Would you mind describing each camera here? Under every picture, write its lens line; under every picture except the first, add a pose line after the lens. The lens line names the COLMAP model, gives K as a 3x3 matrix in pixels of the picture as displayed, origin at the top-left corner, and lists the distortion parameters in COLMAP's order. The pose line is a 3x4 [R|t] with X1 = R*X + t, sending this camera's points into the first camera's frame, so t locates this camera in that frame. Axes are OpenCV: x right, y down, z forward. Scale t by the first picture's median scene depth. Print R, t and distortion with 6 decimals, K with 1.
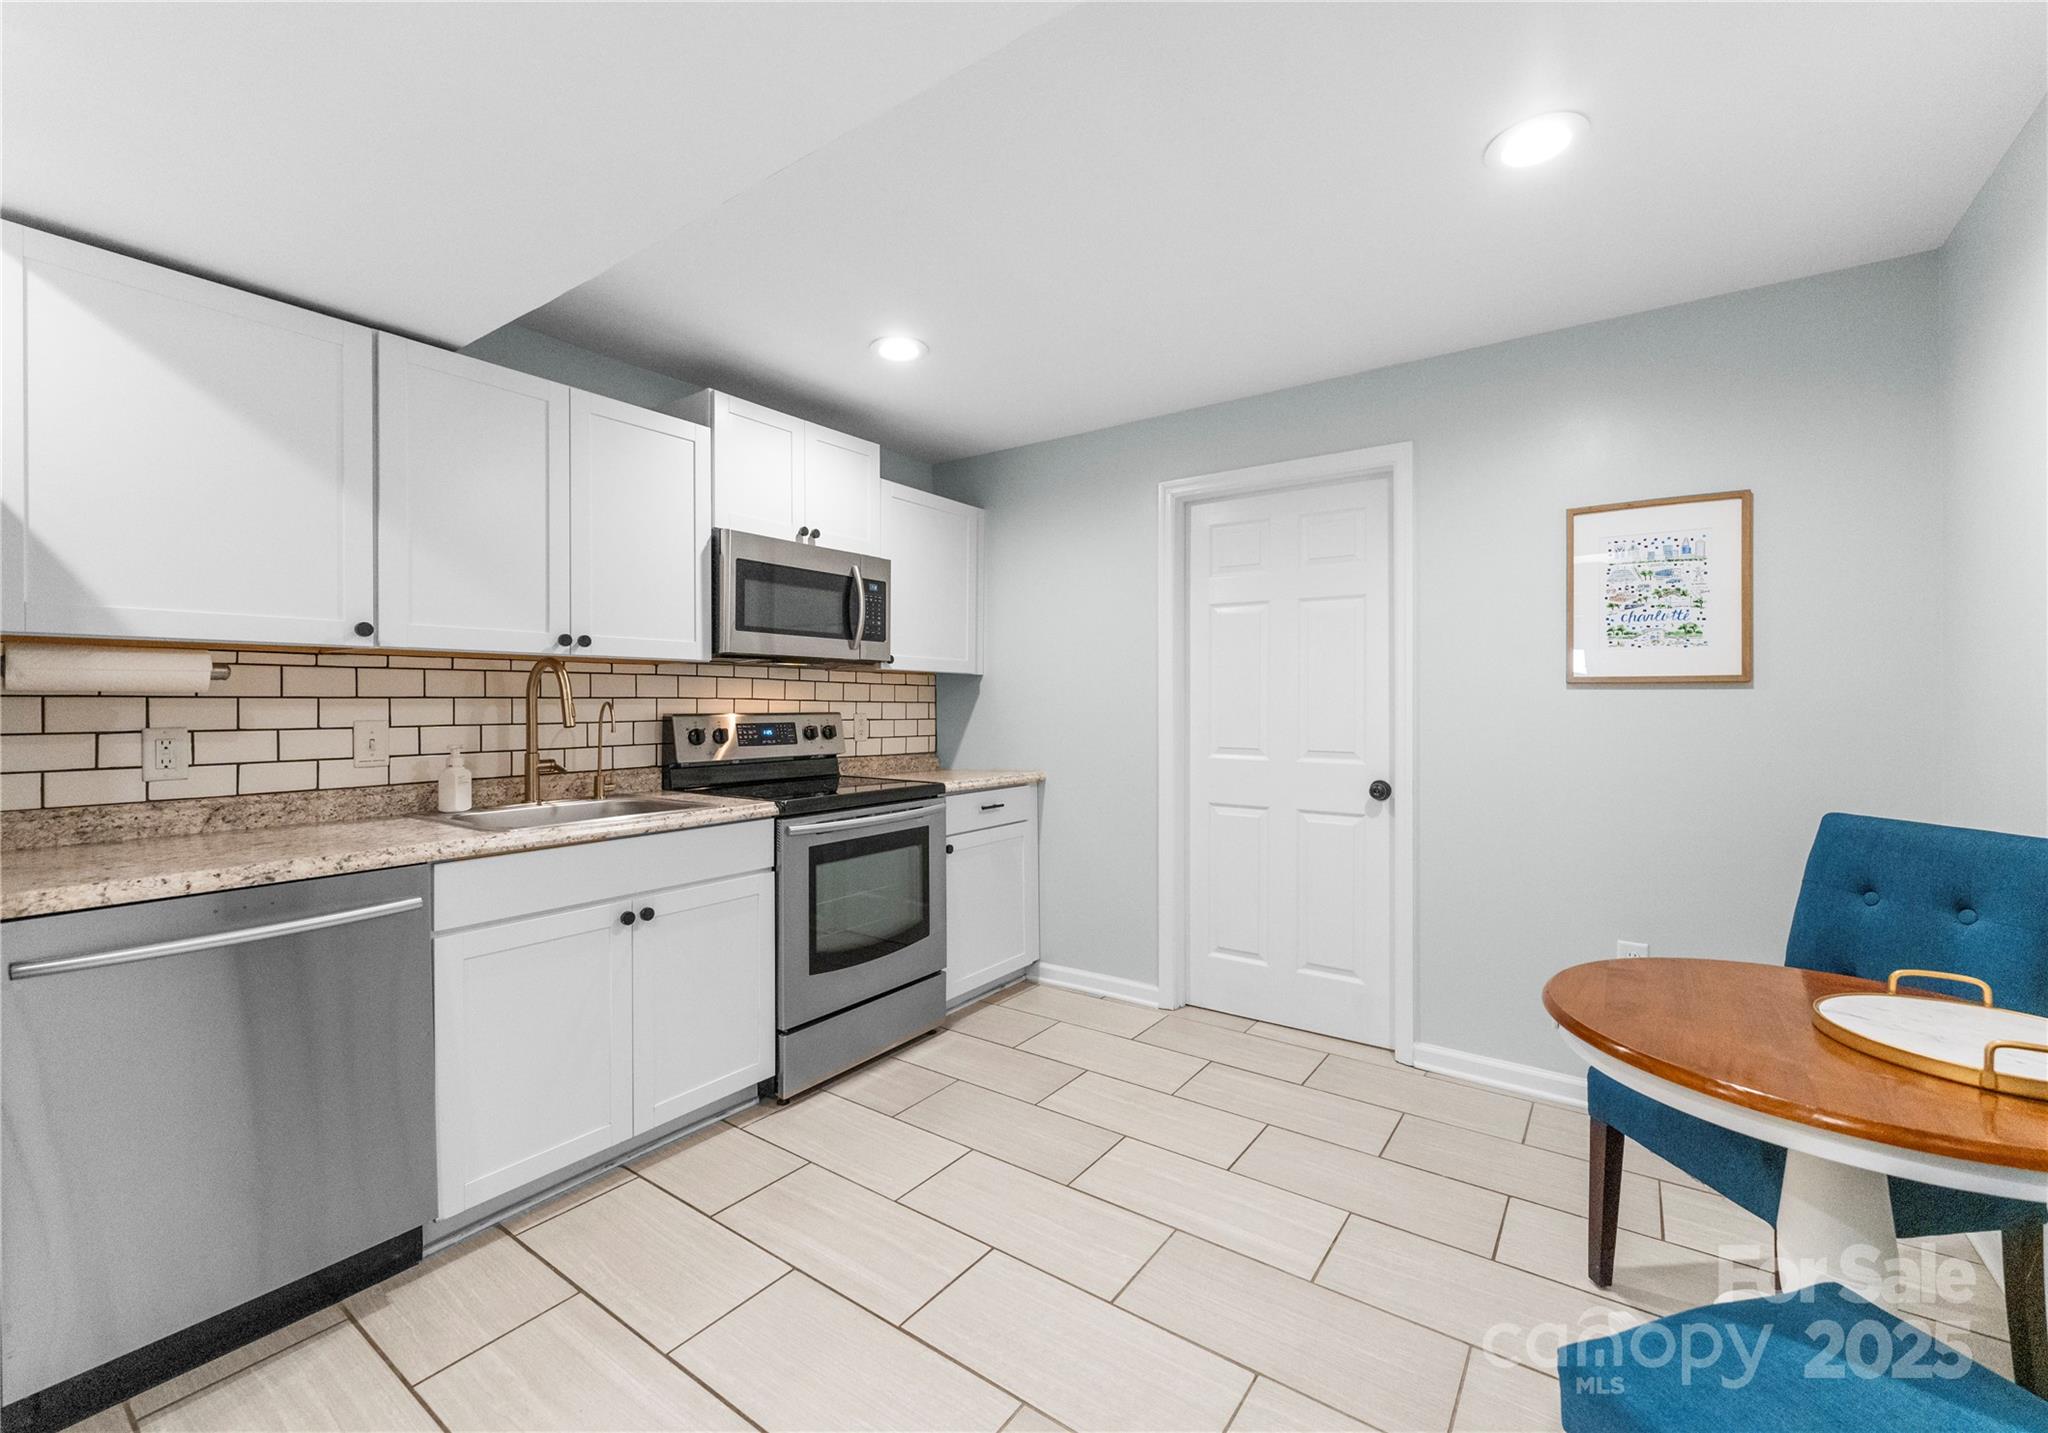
lens RADIAL K [[840.5, 0, 1024.0], [0, 840.5, 703.8], [0, 0, 1]] dist [-0.001723, -0.000199]
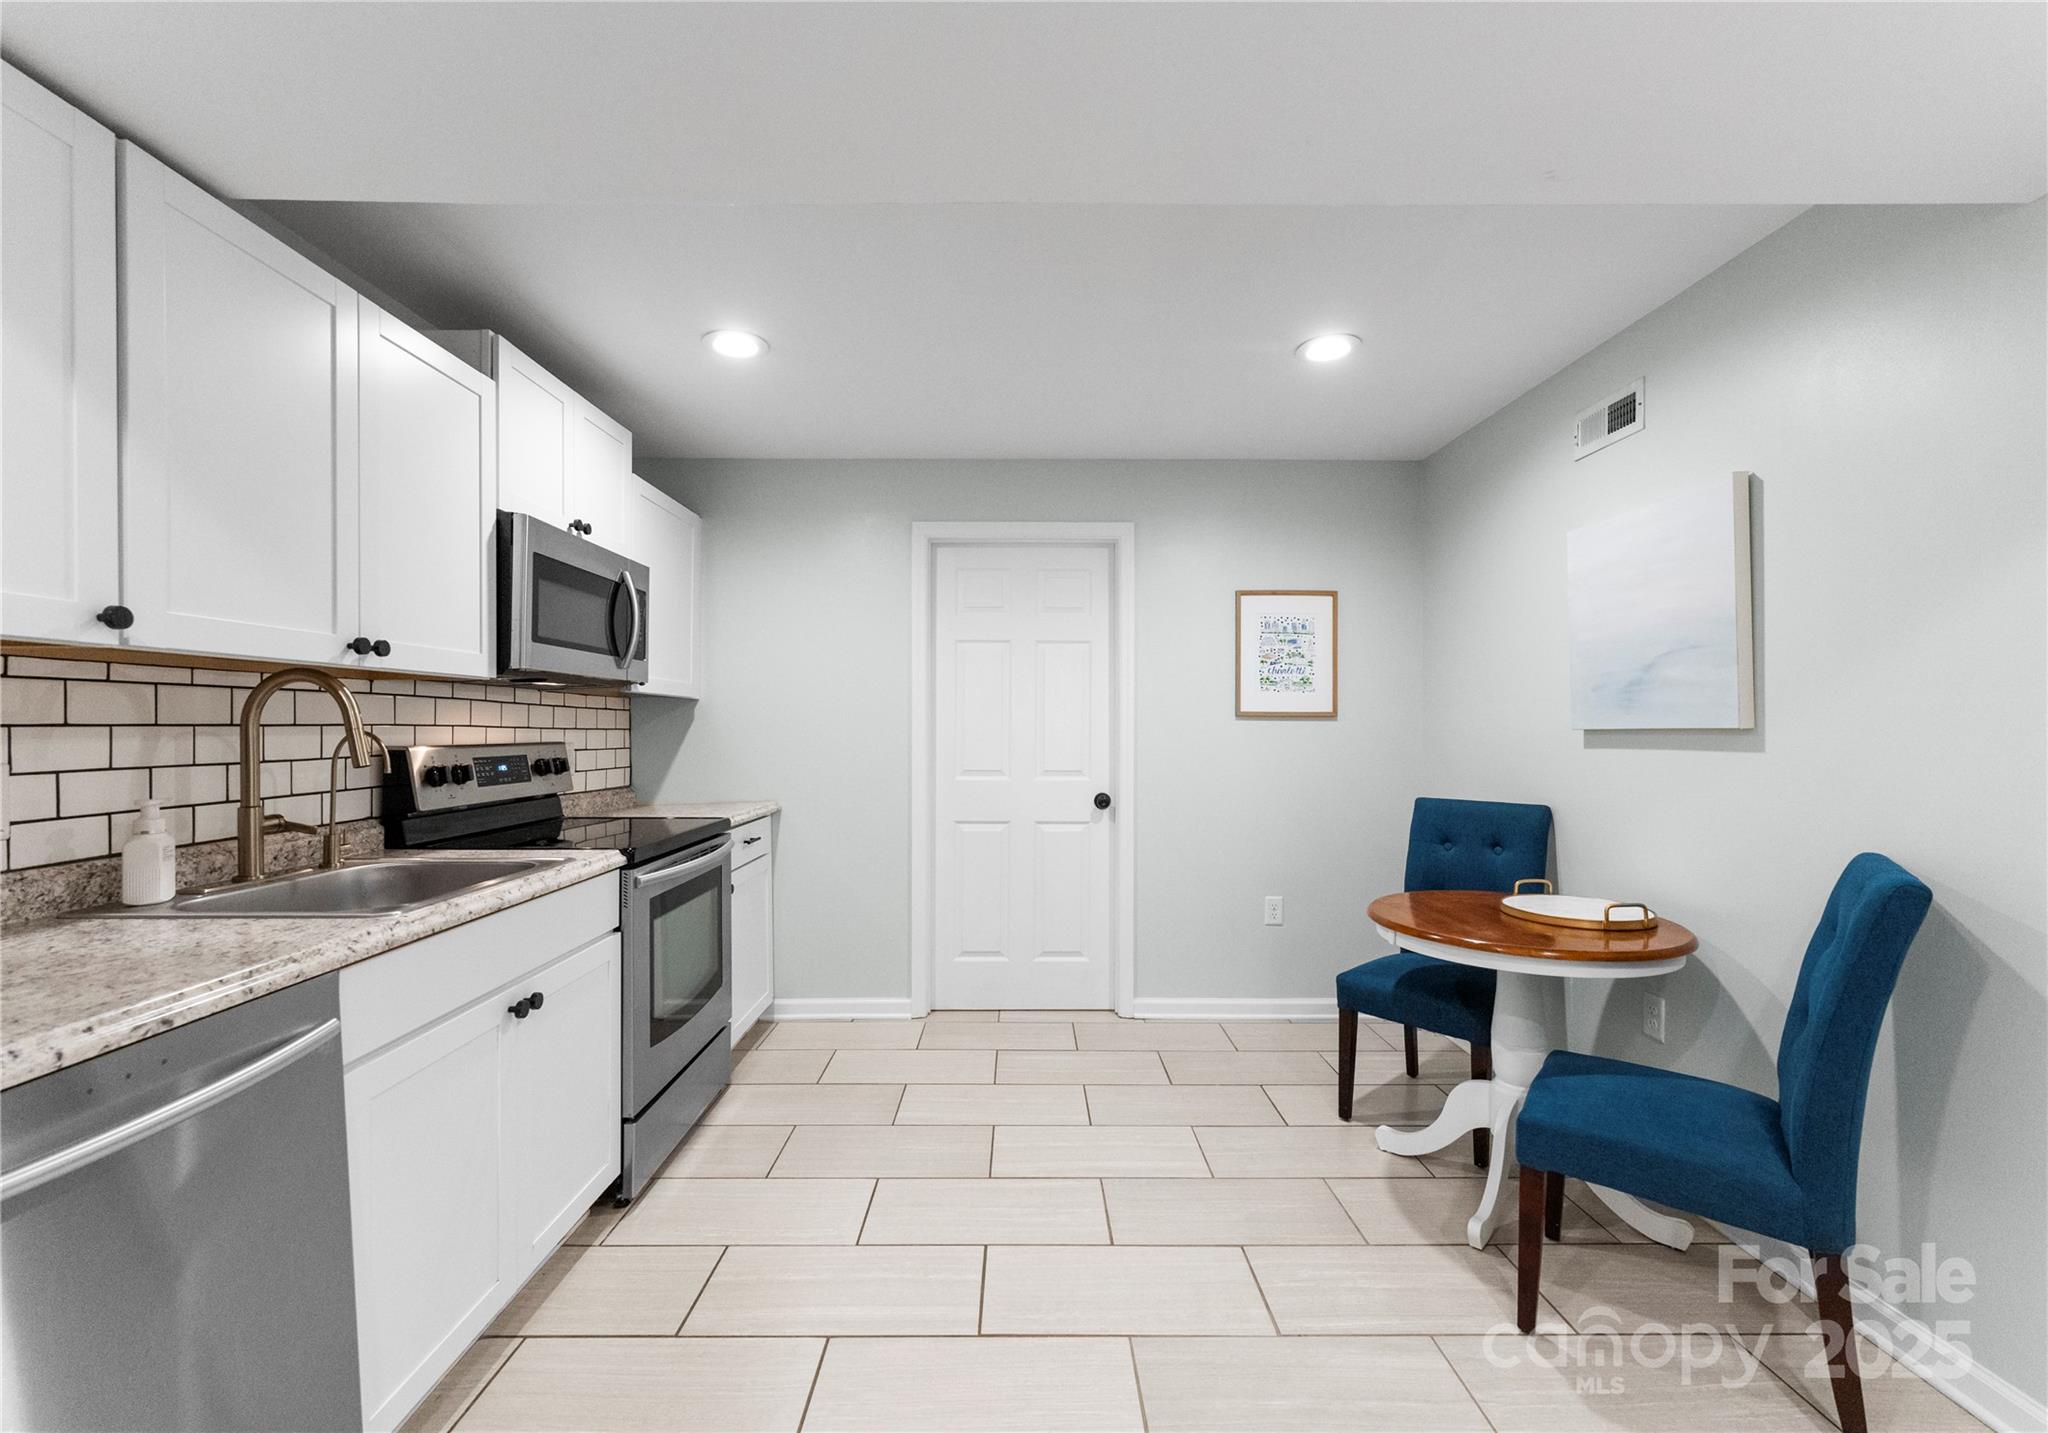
lens RADIAL K [[840.5, 0, 1013.1], [0, 840.5, 728.8], [0, 0, 1]] dist [-0.001723, -0.000199]
pose [[0.815281, -0.000928, 0.579065, -0.444097], [-0.000078, 0.999999, 0.001713, -0.005588], [-0.579065, -0.001442, 0.815280, 0.080437]]
